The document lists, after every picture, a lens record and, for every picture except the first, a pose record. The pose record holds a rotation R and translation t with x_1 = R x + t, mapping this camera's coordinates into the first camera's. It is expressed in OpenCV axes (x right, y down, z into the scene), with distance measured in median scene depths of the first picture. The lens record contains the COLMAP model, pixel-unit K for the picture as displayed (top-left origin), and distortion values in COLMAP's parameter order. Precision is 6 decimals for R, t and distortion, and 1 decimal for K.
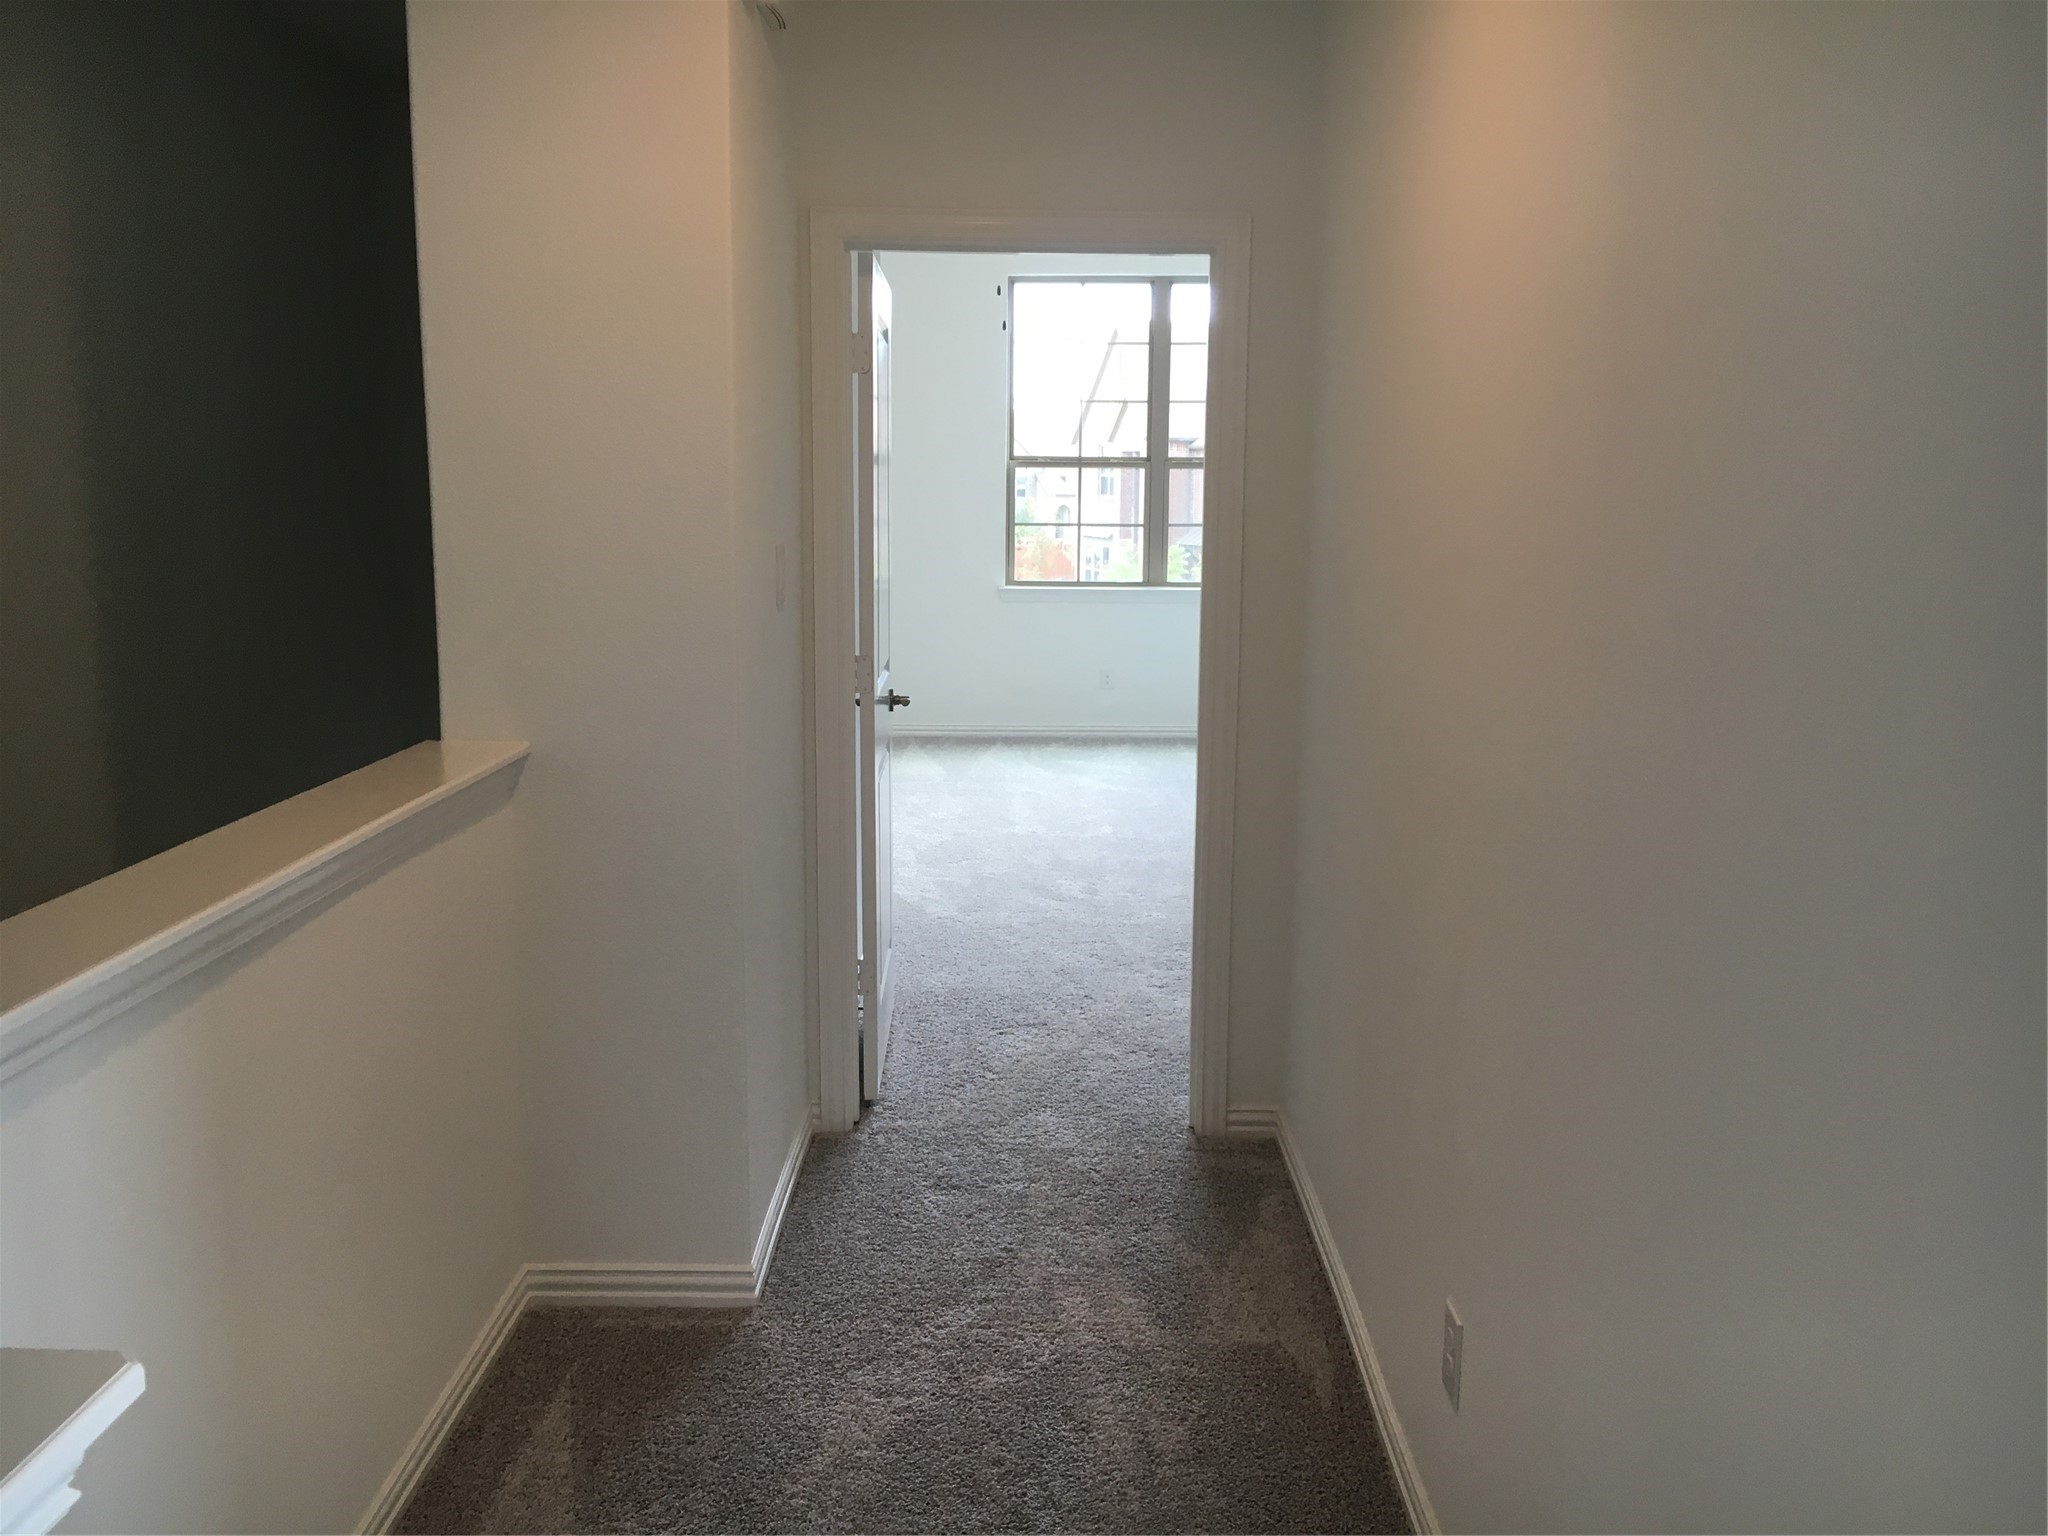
lens RADIAL K [[1735.3, 0, 1015.5], [0, 1735.3, 769.8], [0, 0, 1]] dist [0.013580, 0.005197]
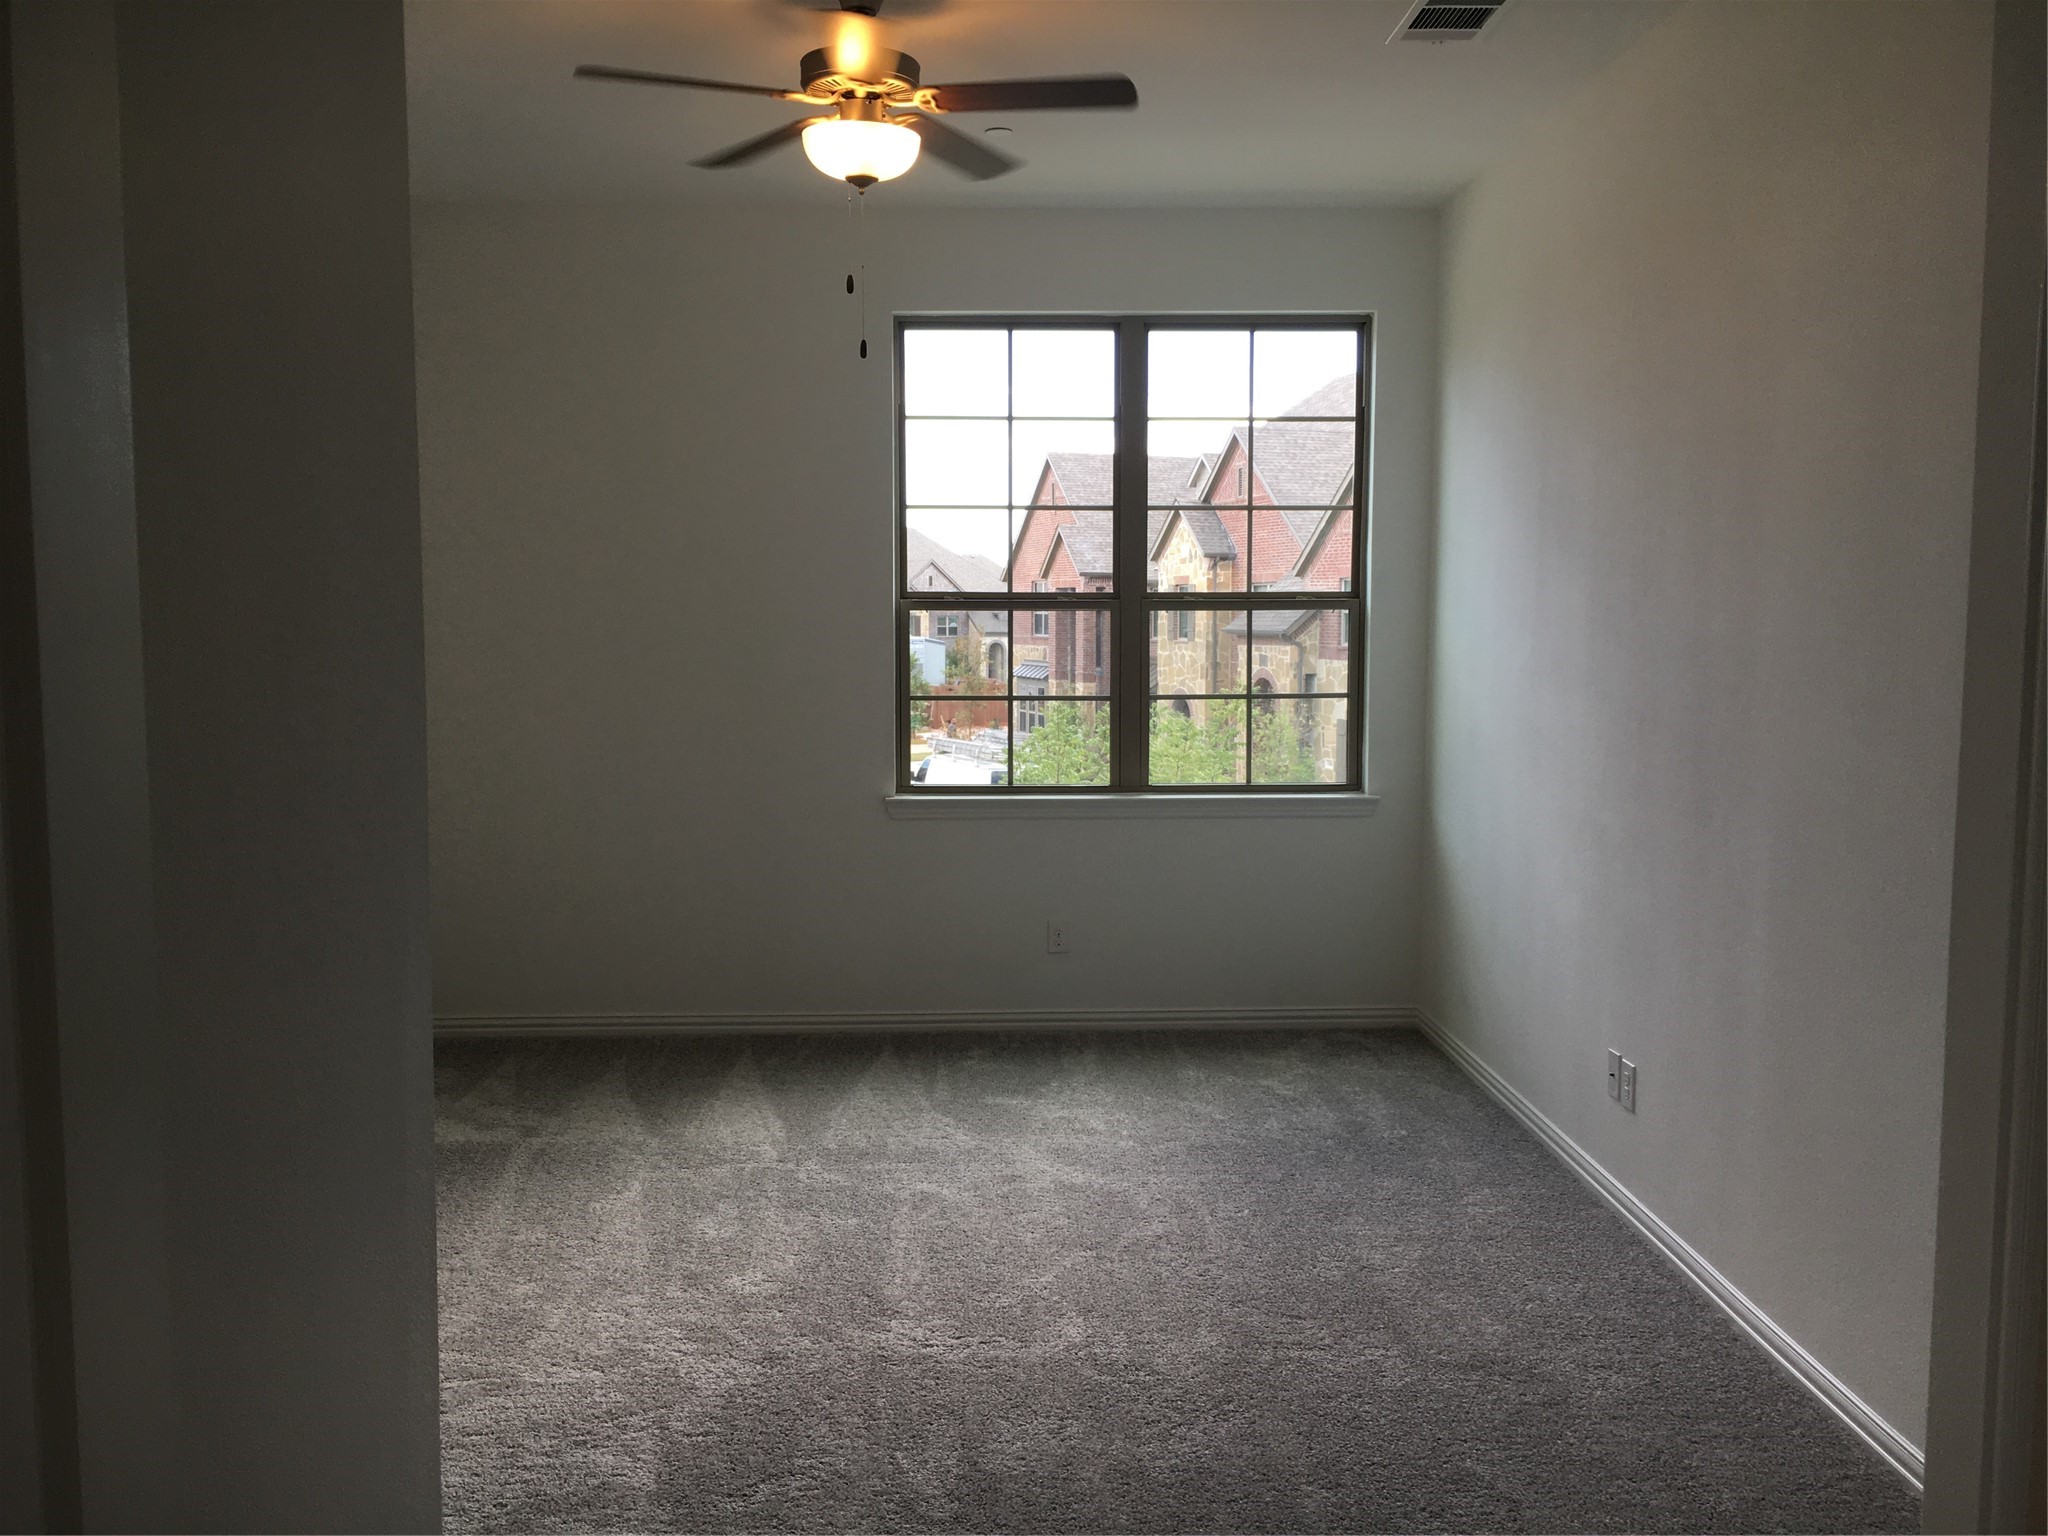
lens RADIAL K [[1735.3, 0, 1027.6], [0, 1735.3, 768.3], [0, 0, 1]] dist [0.013580, 0.005197]
pose [[0.998895, -0.011825, 0.045477, 0.013765], [0.015399, 0.996750, -0.079073, -0.065293], [-0.044394, 0.079686, 0.995831, 0.366703]]
